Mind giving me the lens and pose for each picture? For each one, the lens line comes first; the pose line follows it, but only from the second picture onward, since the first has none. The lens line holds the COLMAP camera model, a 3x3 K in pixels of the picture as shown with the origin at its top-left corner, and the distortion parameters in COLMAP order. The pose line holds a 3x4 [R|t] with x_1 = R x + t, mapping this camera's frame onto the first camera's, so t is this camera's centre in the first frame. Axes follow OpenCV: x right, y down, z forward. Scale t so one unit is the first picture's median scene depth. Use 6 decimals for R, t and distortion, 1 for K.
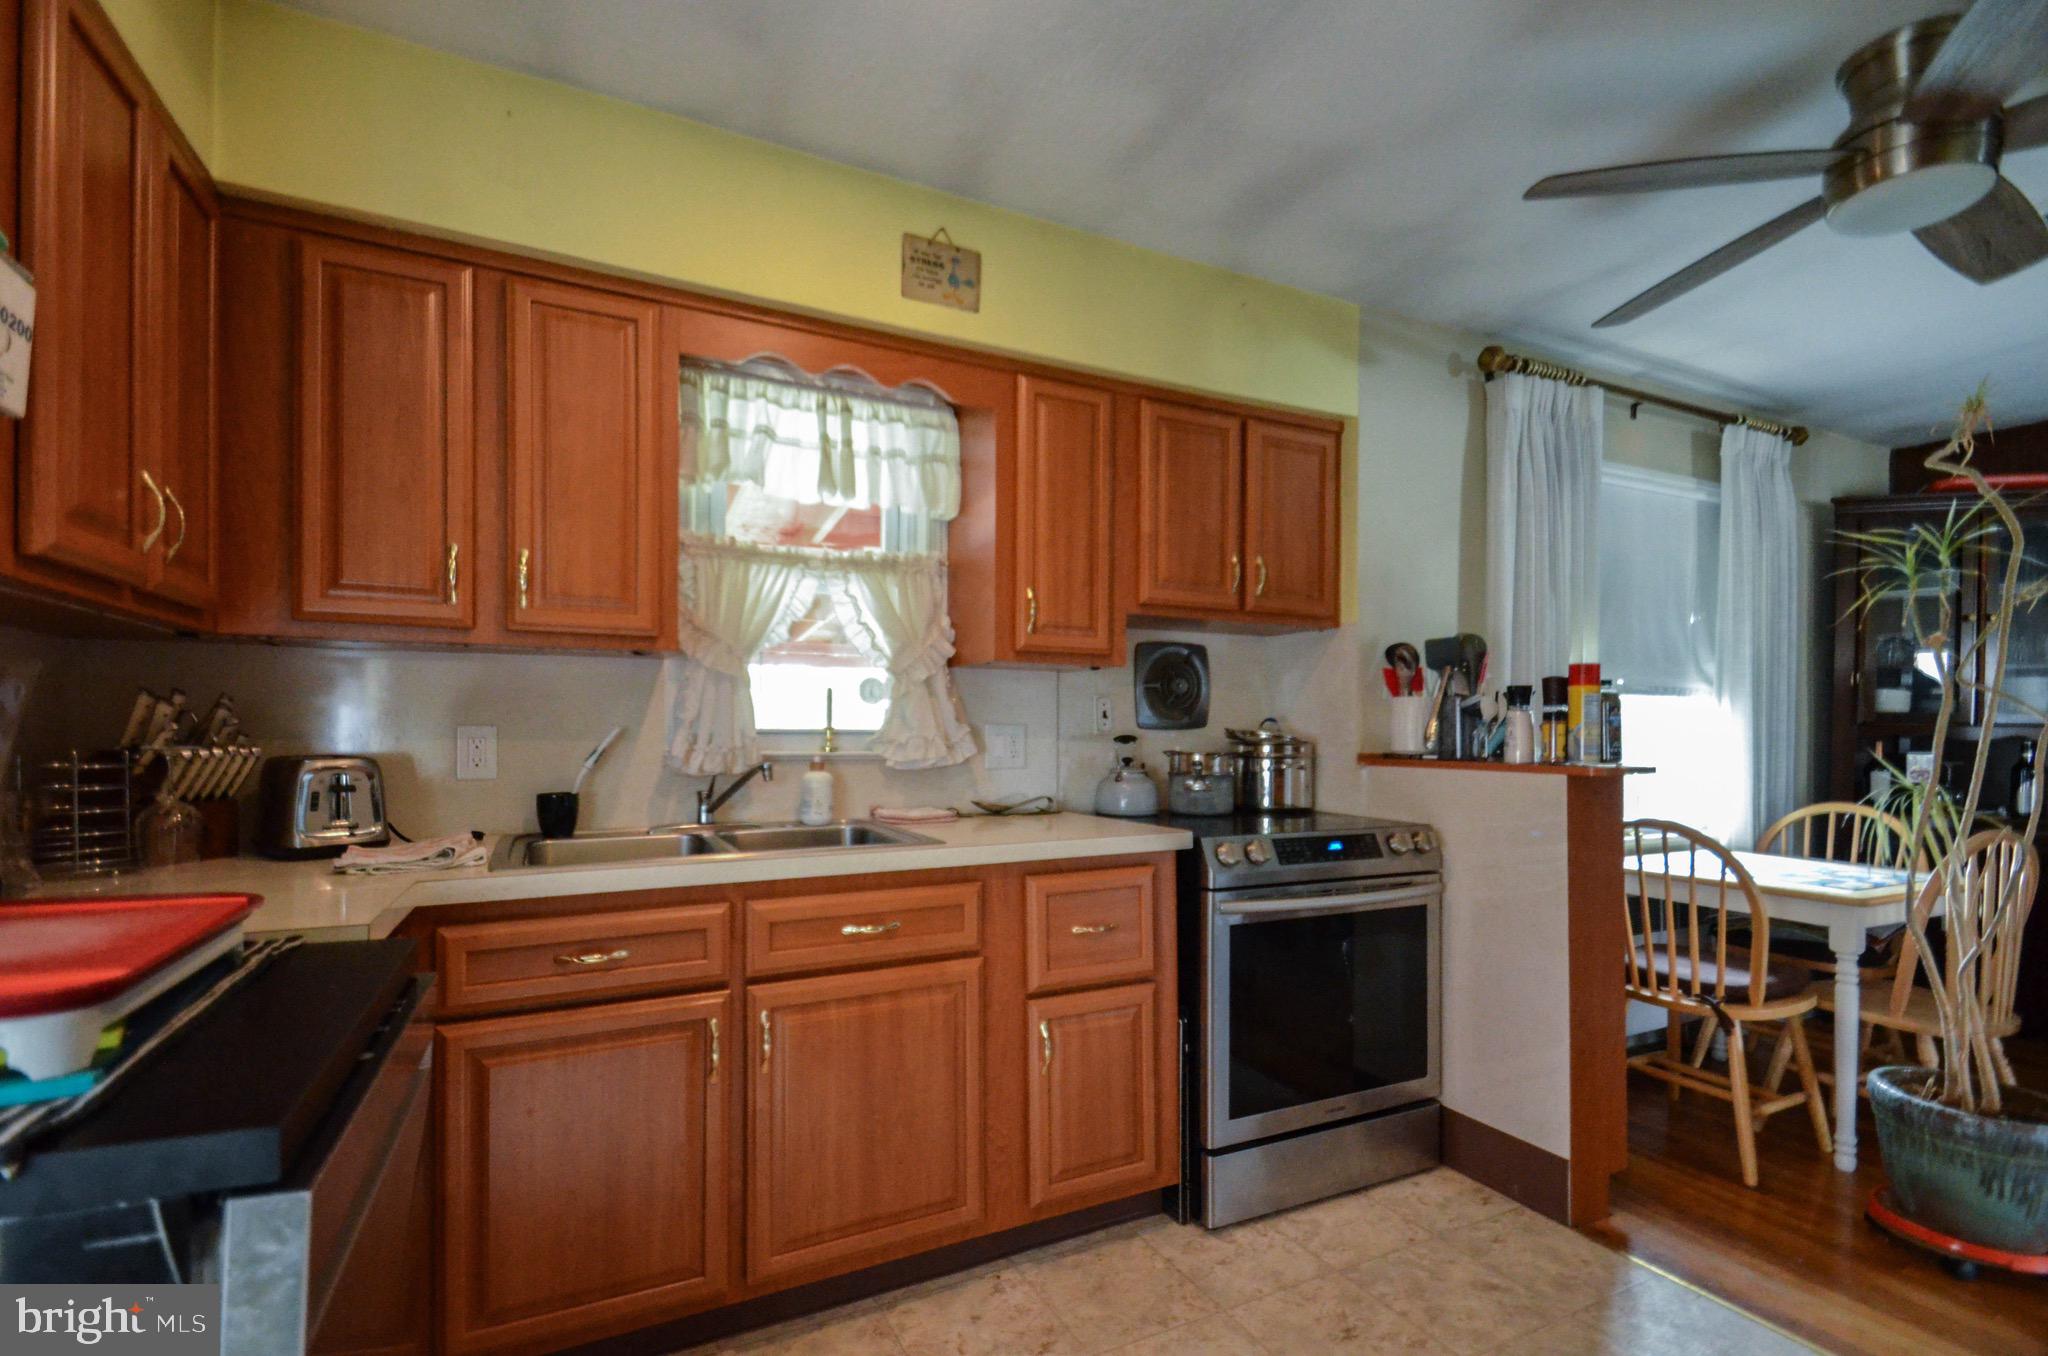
lens RADIAL K [[915.9, 0, 1025.4], [0, 915.9, 727.1], [0, 0, 1]] dist [0.010843, 0.000028]
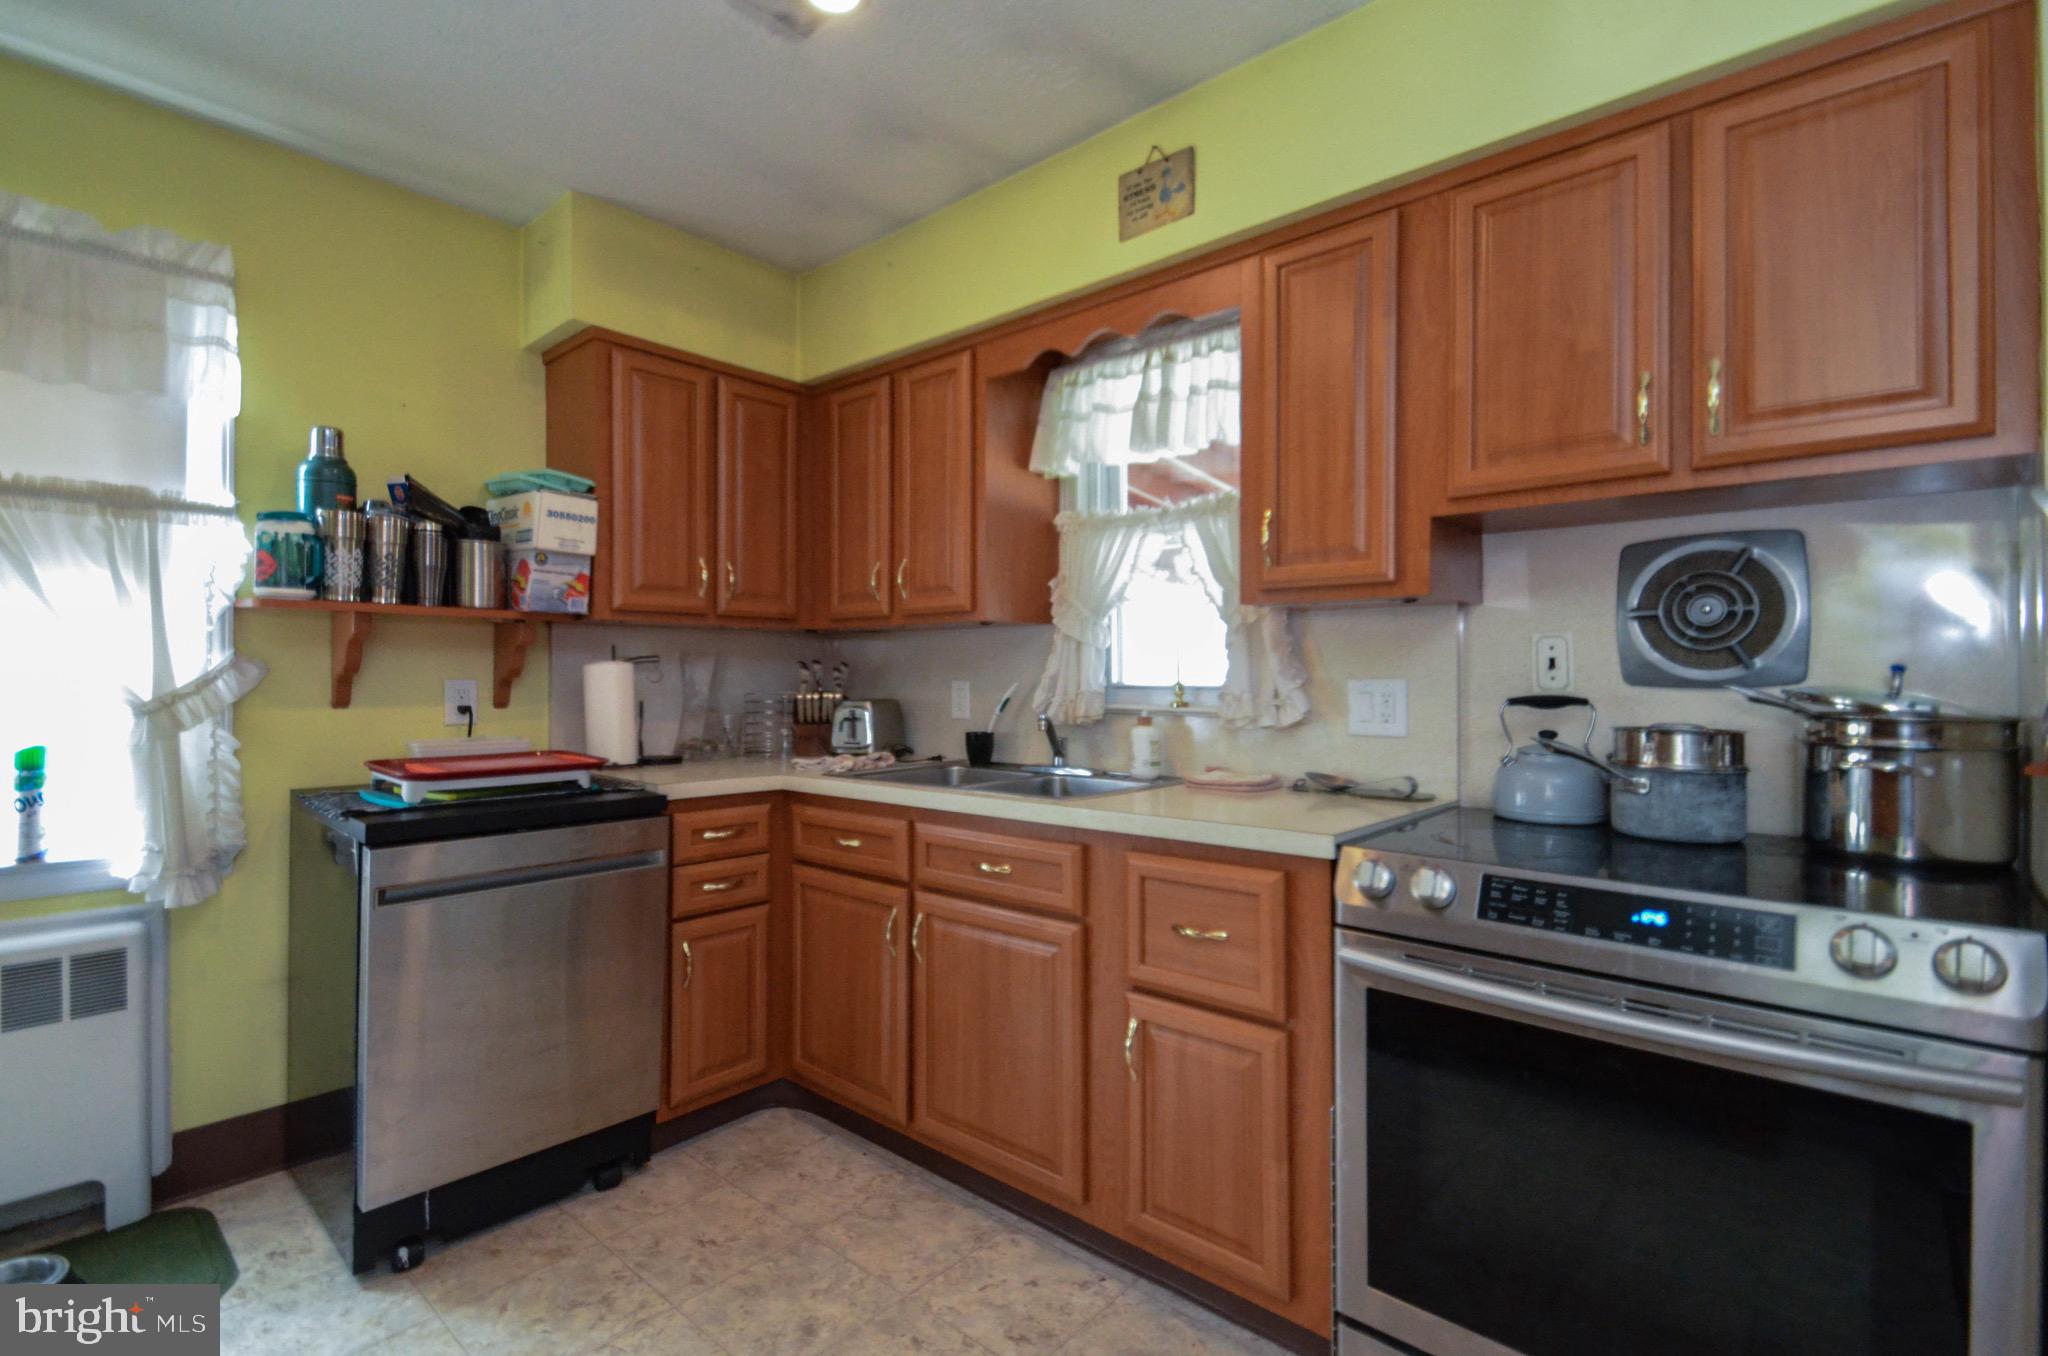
lens RADIAL K [[963.8, 0, 965.3], [0, 963.8, 671.8], [0, 0, 1]] dist [0.023624, -0.000120]
pose [[0.348332, -0.007354, -0.937342, 0.724978], [0.001539, 0.999972, -0.007273, -0.003891], [0.937370, 0.001091, 0.348334, 0.456590]]
